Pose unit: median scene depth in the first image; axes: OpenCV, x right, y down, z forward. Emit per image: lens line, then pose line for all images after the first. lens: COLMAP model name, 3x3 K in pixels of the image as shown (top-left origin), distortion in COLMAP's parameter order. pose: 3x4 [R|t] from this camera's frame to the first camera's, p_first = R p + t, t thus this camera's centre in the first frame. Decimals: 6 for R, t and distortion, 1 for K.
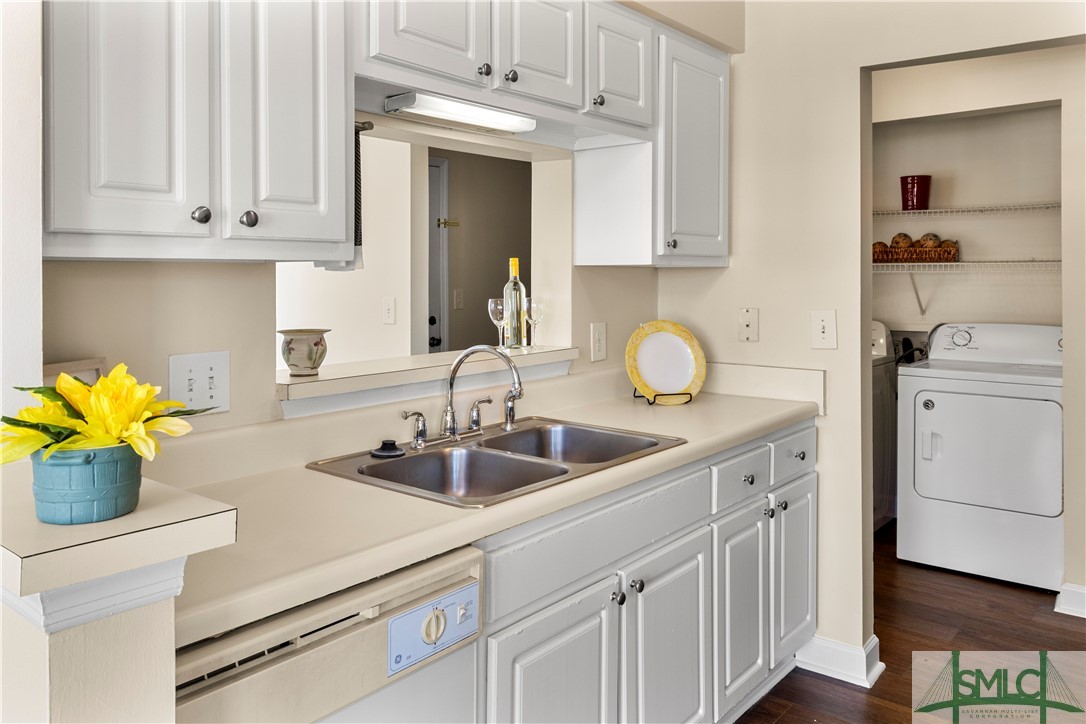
lens RADIAL K [[828.3, 0, 542.6], [0, 828.3, 314.3], [0, 0, 1]] dist [0.002760, 0.000991]
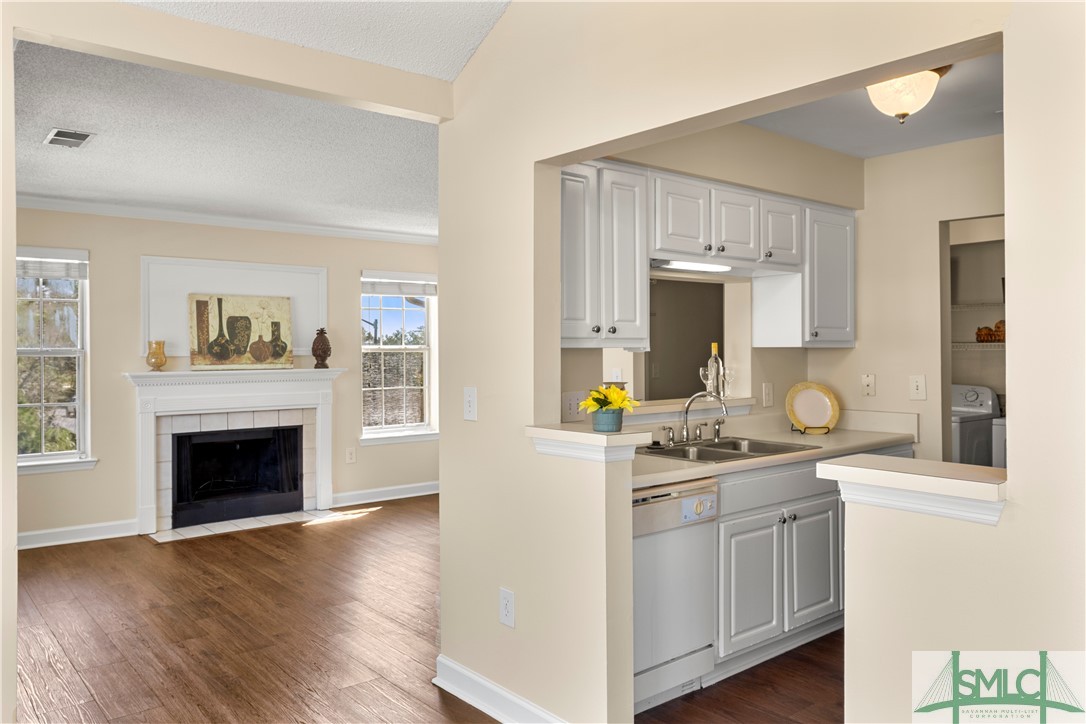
lens RADIAL K [[799.8, 0, 542.6], [0, 799.8, 349.9], [0, 0, 1]] dist [0.000250, 0.000450]
pose [[0.980501, -0.003214, -0.196486, -0.062208], [-0.006383, 0.998818, -0.048190, 0.026299], [0.196409, 0.048504, 0.979322, -0.669058]]
